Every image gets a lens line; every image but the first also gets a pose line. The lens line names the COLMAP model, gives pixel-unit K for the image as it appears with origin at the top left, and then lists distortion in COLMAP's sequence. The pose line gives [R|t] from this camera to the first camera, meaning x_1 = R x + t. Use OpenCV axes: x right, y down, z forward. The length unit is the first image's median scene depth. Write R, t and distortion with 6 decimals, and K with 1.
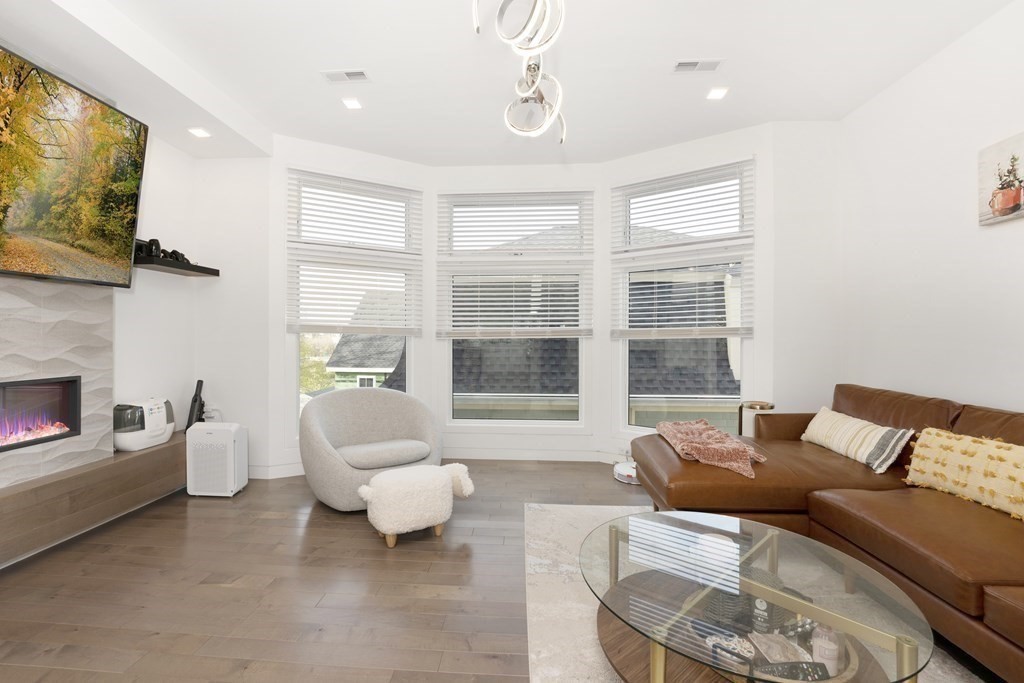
lens RADIAL K [[419.4, 0, 512.0], [0, 419.4, 341.5], [0, 0, 1]] dist [-0.025328, 0.000290]
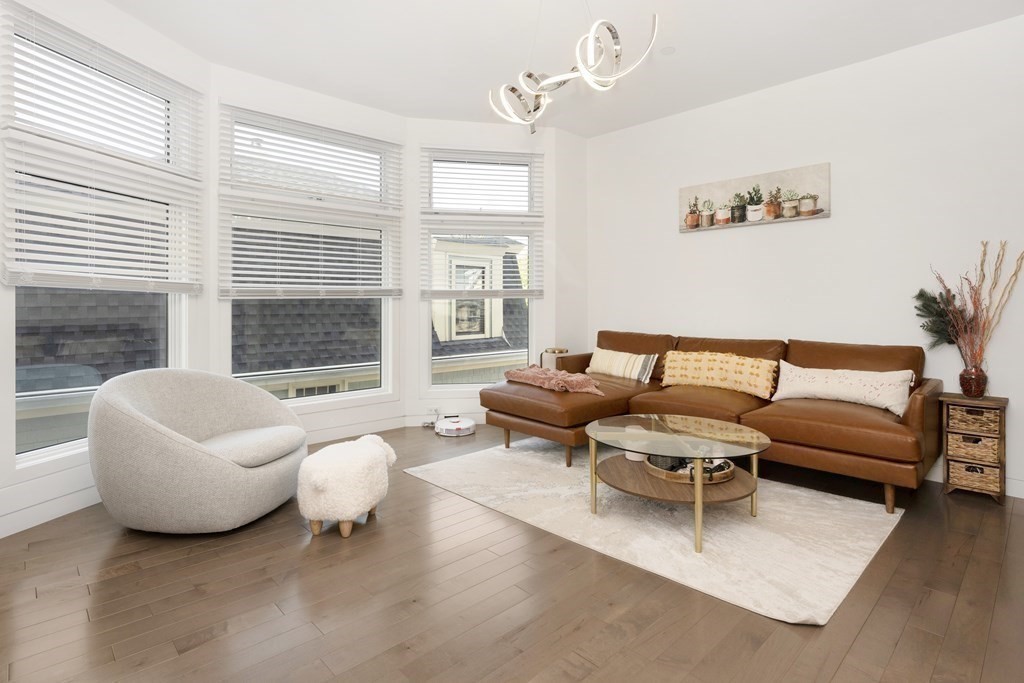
lens RADIAL K [[523.6, 0, 511.8], [0, 523.6, 300.5], [0, 0, 1]] dist [-0.001065, -0.000214]
pose [[0.687538, 0.000244, 0.726148, -0.848537], [0.007434, 0.999945, -0.007375, 0.013299], [-0.726110, 0.010469, 0.687498, -0.008657]]
